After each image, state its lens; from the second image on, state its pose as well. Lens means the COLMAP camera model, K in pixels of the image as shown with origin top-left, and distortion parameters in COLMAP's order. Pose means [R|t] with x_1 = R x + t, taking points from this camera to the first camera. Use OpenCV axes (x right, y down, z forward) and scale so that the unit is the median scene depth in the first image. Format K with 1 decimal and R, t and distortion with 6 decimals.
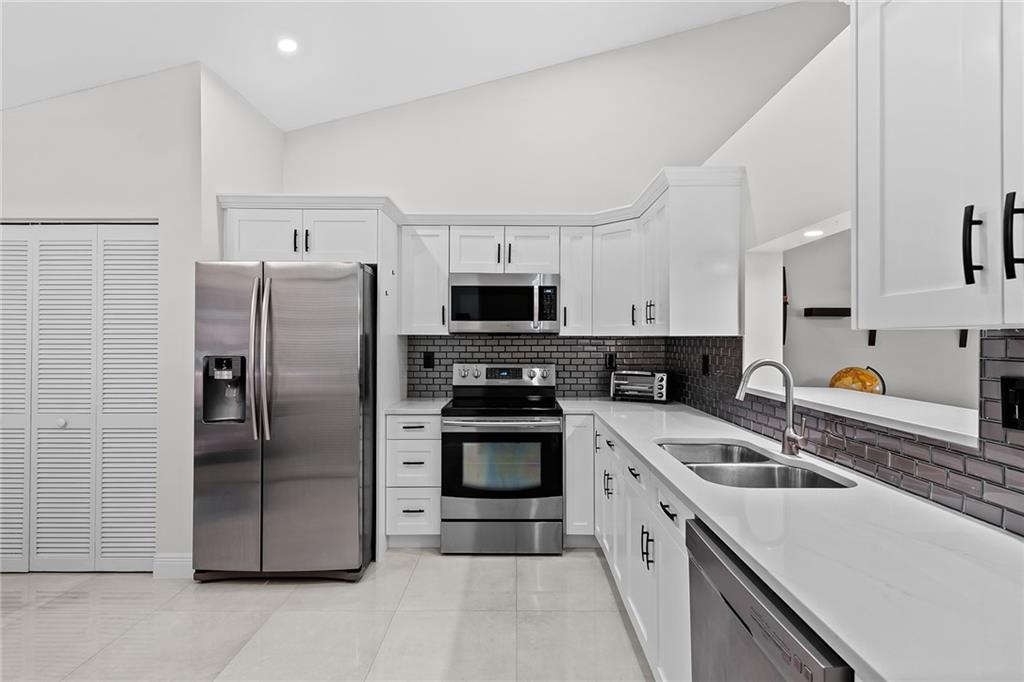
lens RADIAL K [[485.2, 0, 511.2], [0, 485.2, 340.1], [0, 0, 1]] dist [0.012070, -0.000753]
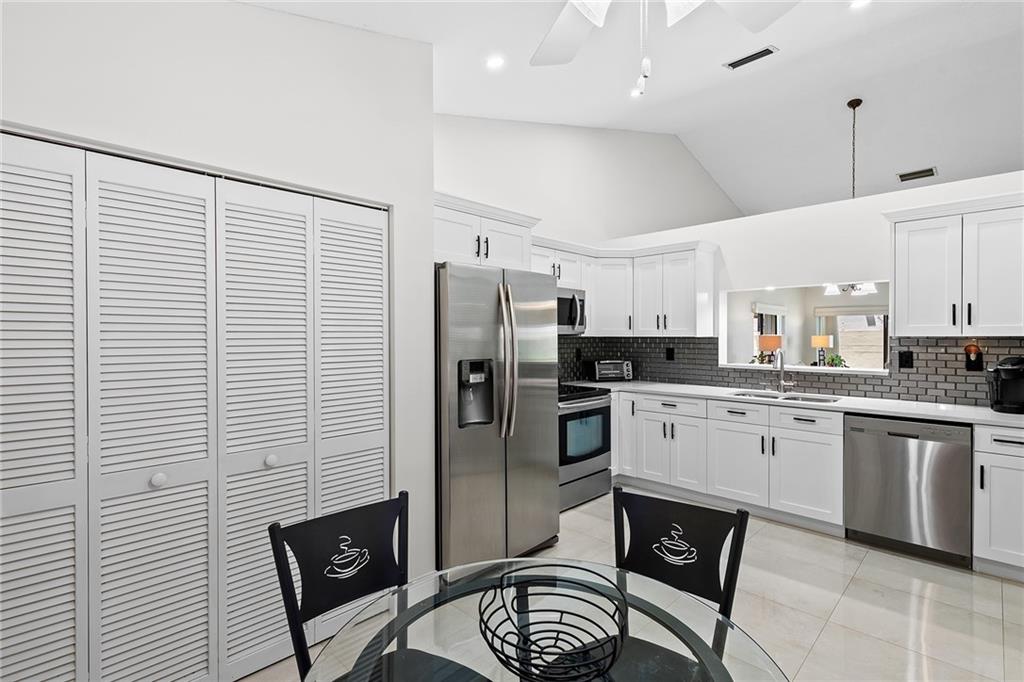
lens RADIAL K [[485.2, 0, 507.1], [0, 485.2, 338.5], [0, 0, 1]] dist [0.012070, -0.000753]
pose [[0.704868, -0.007077, 0.709304, -1.101853], [0.000806, 0.999958, 0.009177, -0.017162], [-0.709338, -0.005897, 0.704843, 0.222746]]
